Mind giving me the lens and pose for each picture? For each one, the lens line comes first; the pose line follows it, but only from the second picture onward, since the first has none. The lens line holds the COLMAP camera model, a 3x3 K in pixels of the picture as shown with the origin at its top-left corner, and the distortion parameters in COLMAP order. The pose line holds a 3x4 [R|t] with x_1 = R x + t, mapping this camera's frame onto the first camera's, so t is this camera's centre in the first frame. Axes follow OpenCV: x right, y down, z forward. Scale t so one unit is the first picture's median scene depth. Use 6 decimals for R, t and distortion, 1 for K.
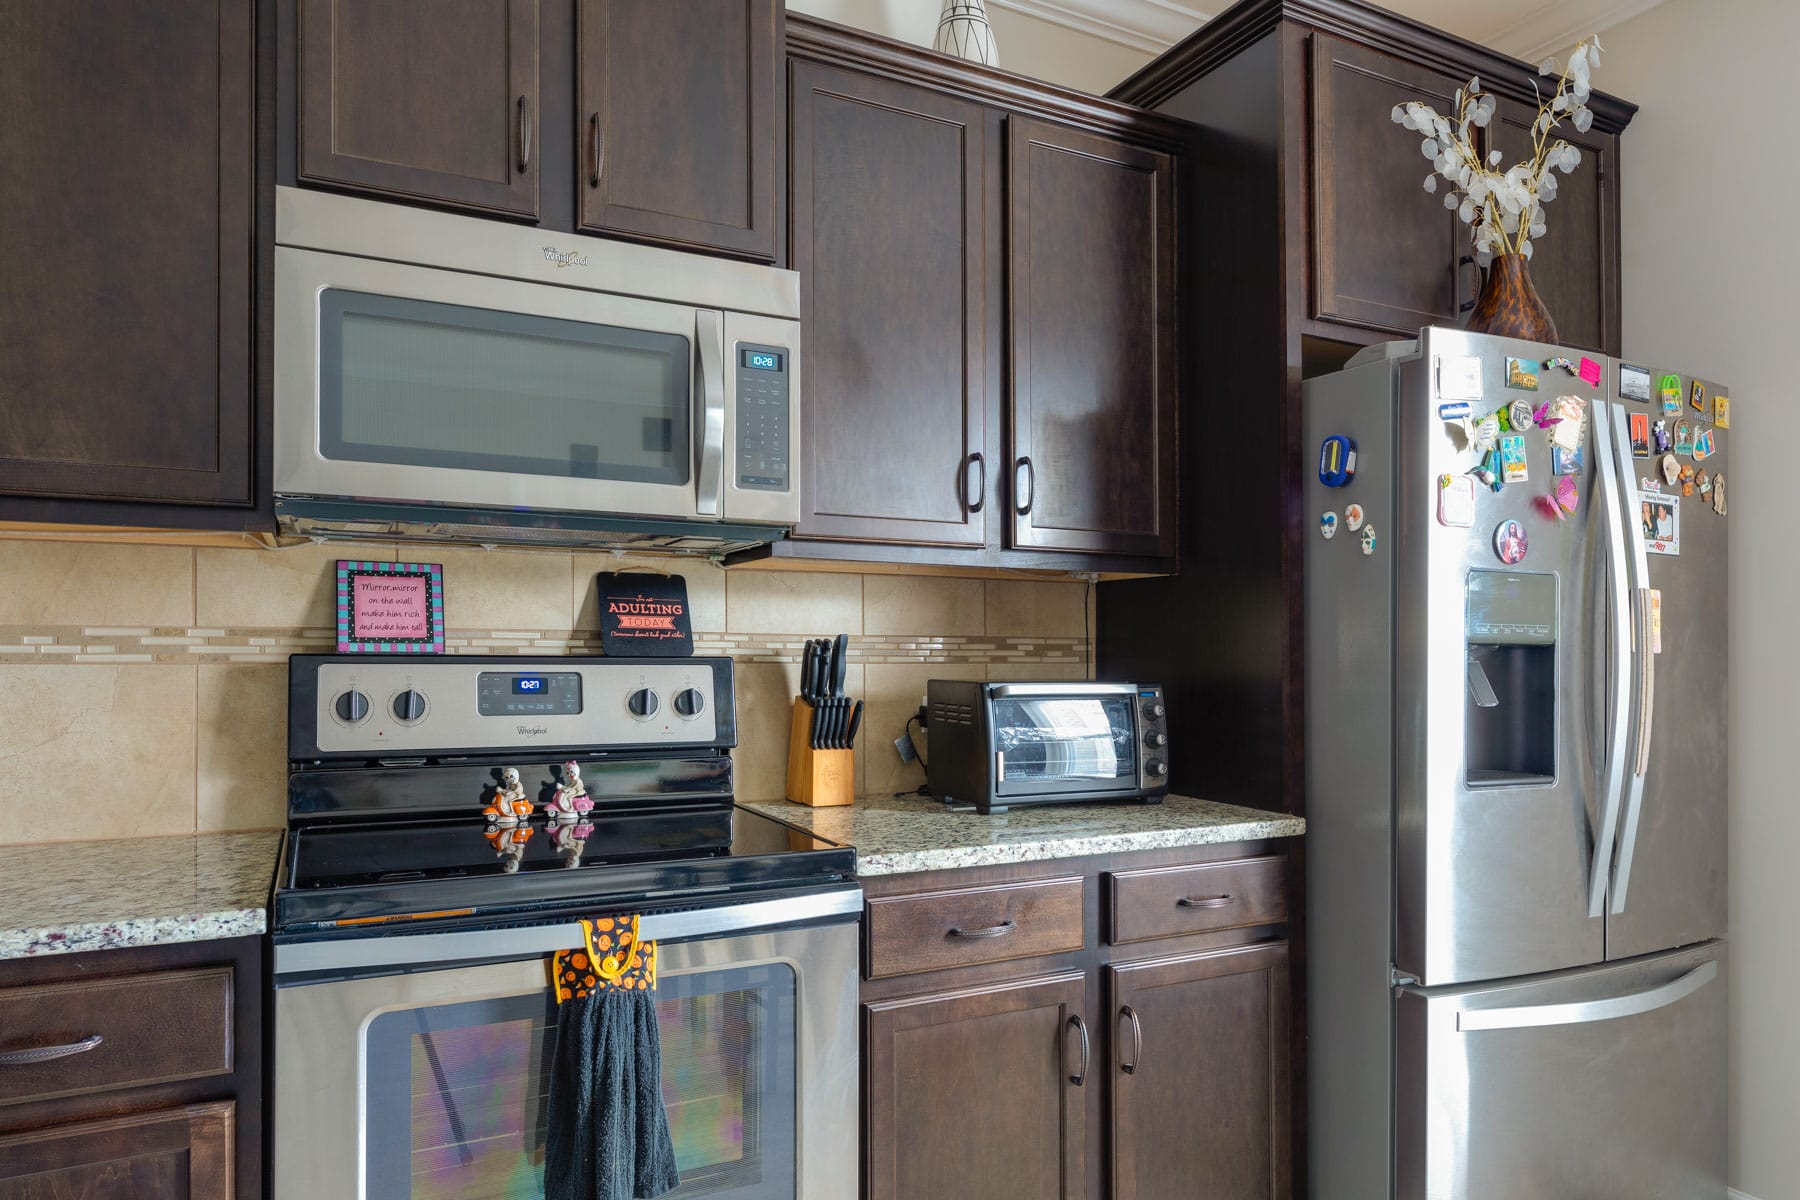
lens RADIAL K [[1121.2, 0, 887.4], [0, 1121.2, 639.8], [0, 0, 1]] dist [-0.001409, 0.000473]
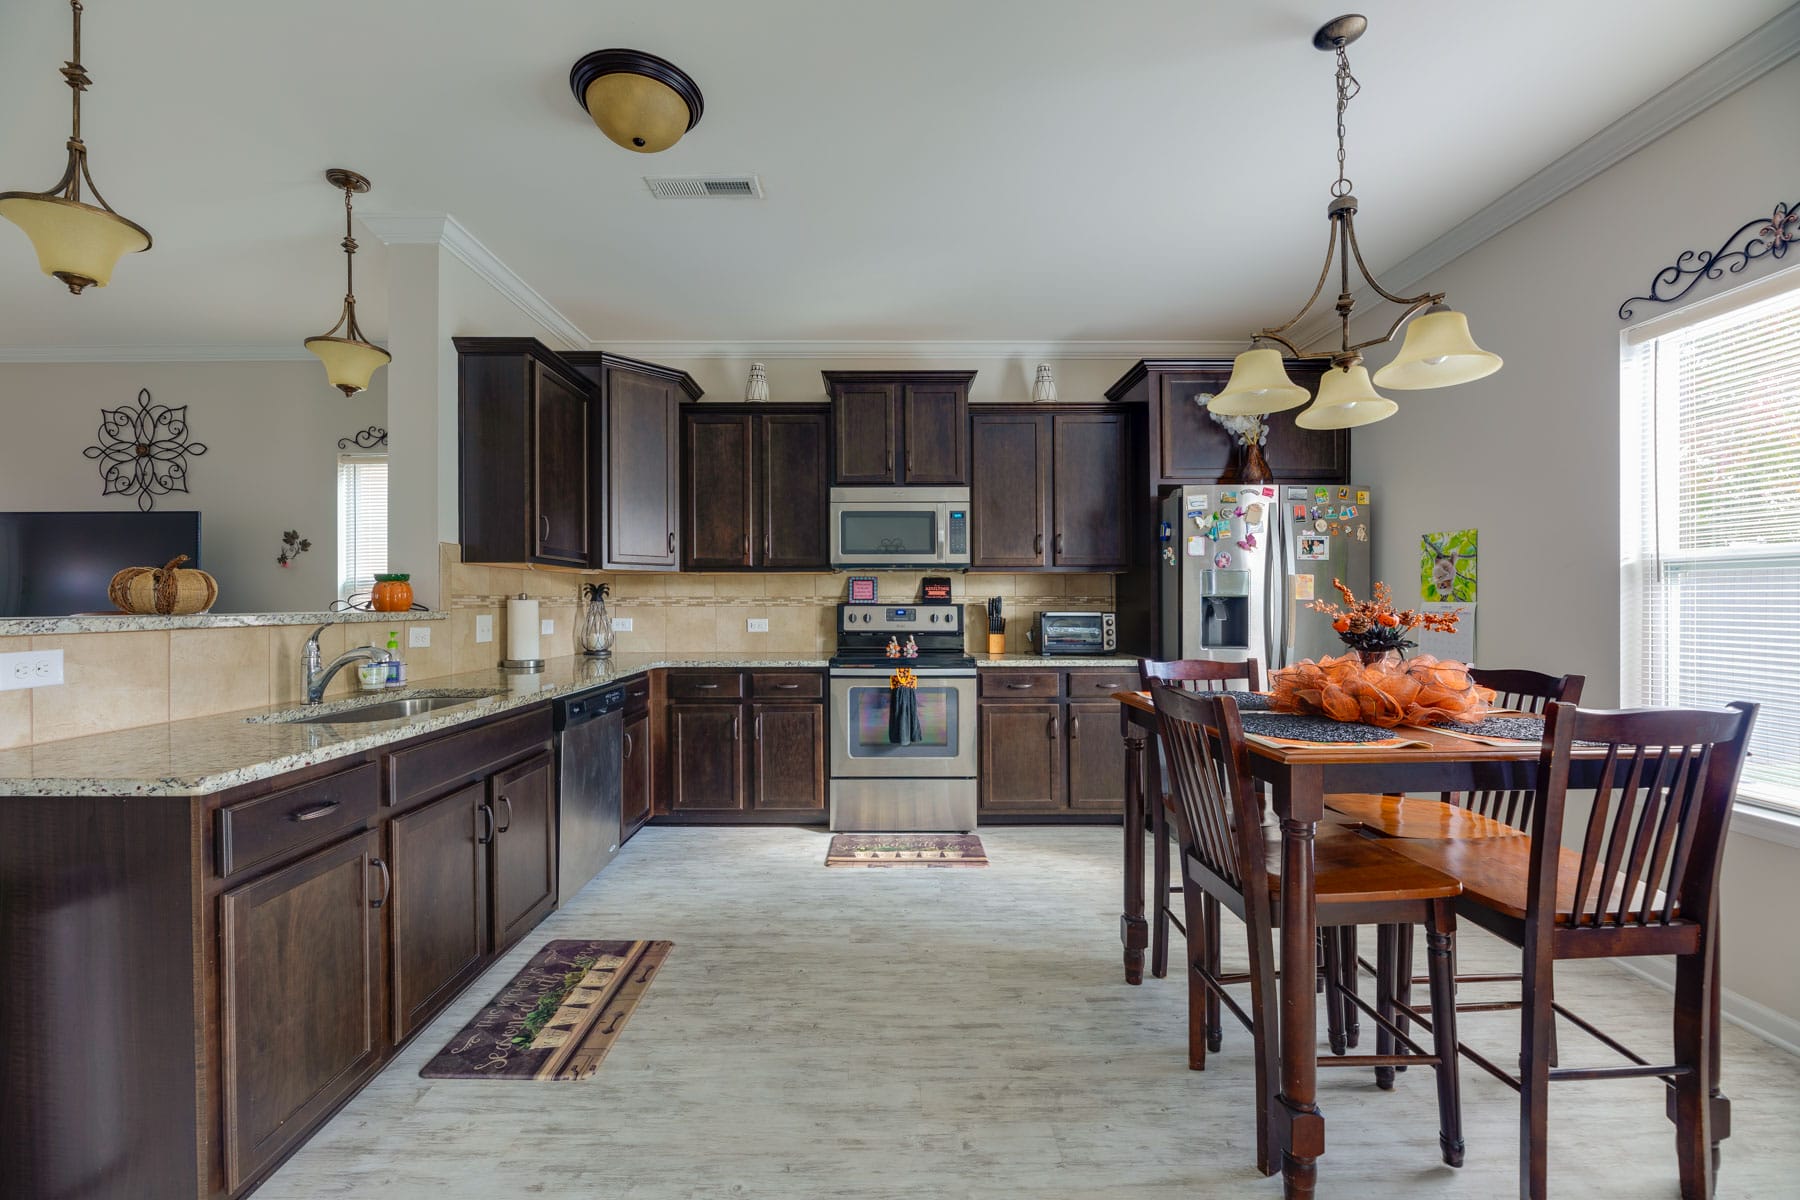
lens RADIAL K [[1121.2, 0, 901.7], [0, 1121.2, 596.4], [0, 0, 1]] dist [-0.001409, 0.000473]
pose [[0.883423, -0.011356, -0.468439, 1.269981], [0.009843, 0.999935, -0.005677, 0.011289], [0.468473, 0.000404, 0.883478, -1.982760]]
